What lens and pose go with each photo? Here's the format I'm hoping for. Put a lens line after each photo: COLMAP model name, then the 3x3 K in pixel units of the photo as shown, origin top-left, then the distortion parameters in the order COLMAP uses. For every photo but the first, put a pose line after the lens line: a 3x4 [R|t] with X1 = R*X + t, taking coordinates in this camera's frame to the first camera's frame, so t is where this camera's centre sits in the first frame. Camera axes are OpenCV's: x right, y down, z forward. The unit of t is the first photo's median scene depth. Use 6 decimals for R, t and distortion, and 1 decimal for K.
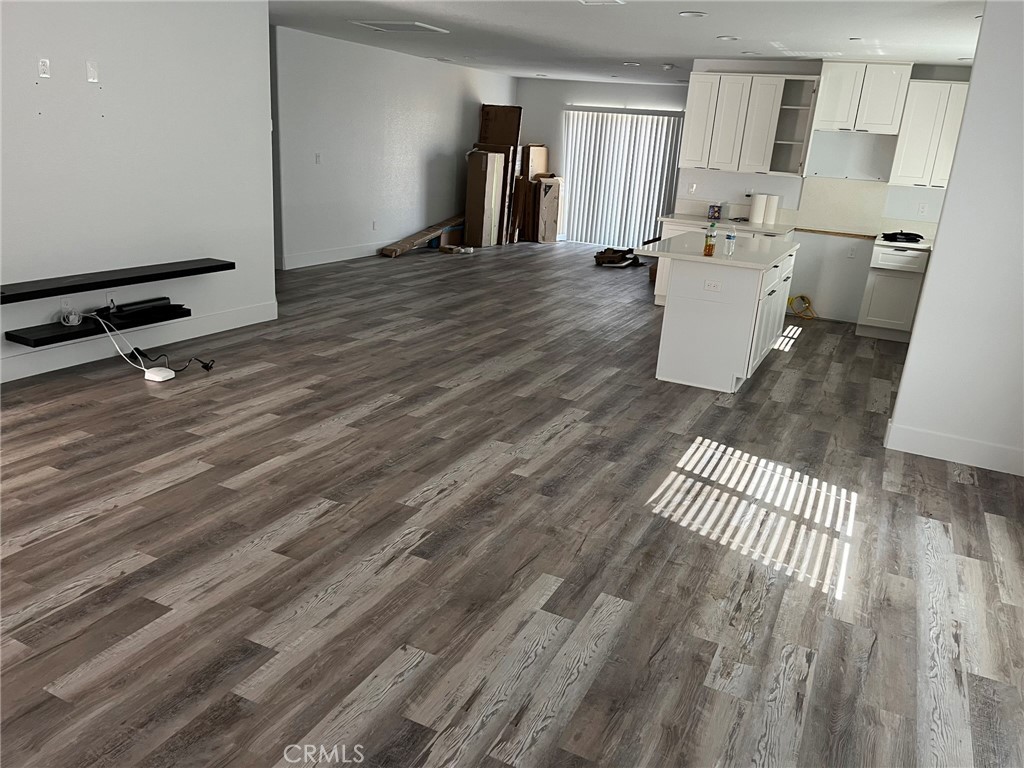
lens RADIAL K [[777.5, 0, 526.3], [0, 777.5, 383.8], [0, 0, 1]] dist [0.099904, -0.126145]
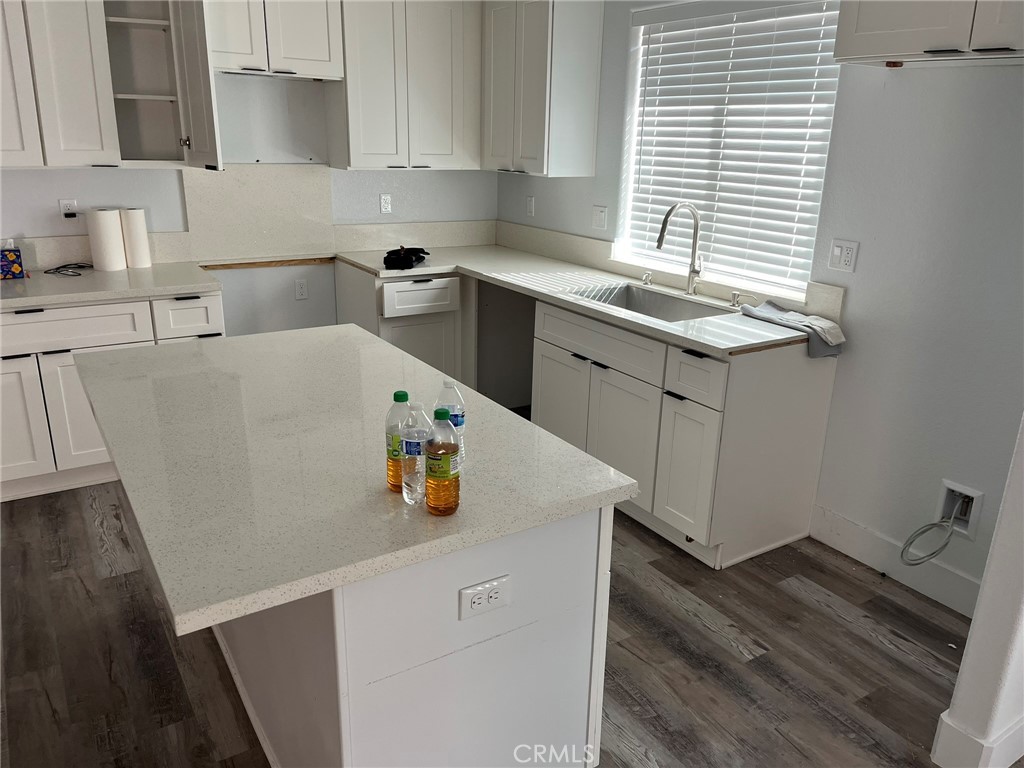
lens RADIAL K [[777.5, 0, 526.3], [0, 777.5, 383.8], [0, 0, 1]] dist [0.099904, -0.126145]
pose [[0.517972, -0.319275, 0.793579, 0.018508], [0.269041, 0.941457, 0.203166, -0.143955], [-0.811986, 0.108271, 0.573547, 0.451107]]
